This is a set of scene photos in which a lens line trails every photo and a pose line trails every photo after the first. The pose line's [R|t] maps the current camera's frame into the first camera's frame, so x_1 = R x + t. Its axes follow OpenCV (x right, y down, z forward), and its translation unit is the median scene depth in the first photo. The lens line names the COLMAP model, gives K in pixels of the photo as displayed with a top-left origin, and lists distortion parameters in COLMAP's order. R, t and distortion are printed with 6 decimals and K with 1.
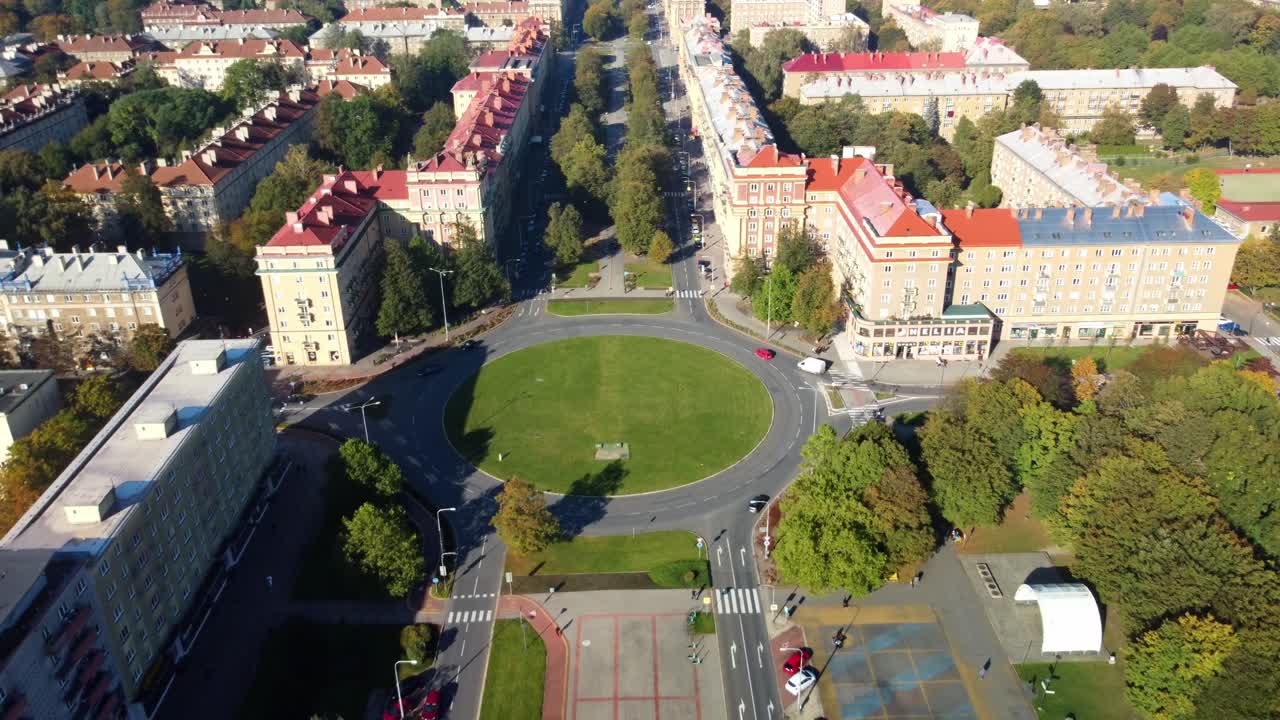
lens RADIAL K [[1023.7, 0, 640.0], [0, 1023.7, 360.0], [0, 0, 1]] dist [-0.010689, -0.000490]
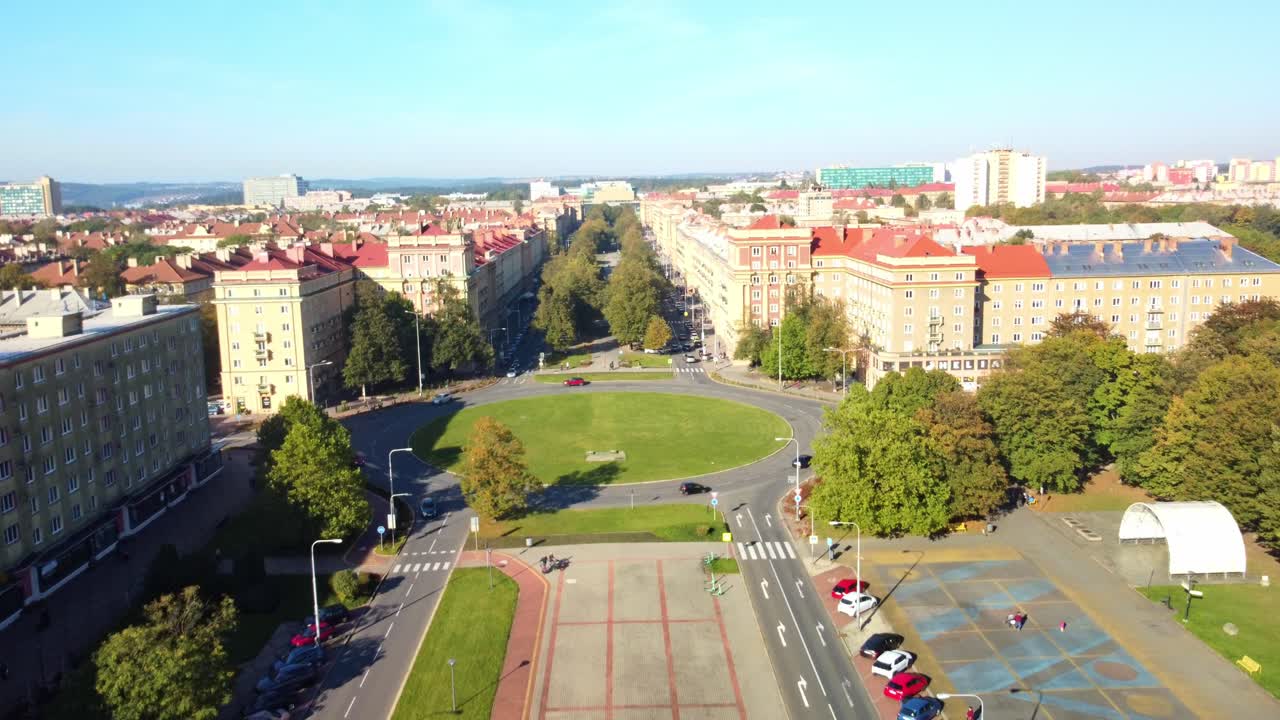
lens RADIAL K [[1023.7, 0, 640.0], [0, 1023.7, 360.0], [0, 0, 1]] dist [-0.010689, -0.000490]
pose [[0.999938, -0.008796, 0.006834, -0.003423], [0.010401, 0.956863, -0.290353, 0.224806], [-0.003986, 0.290406, 0.956895, 0.145427]]
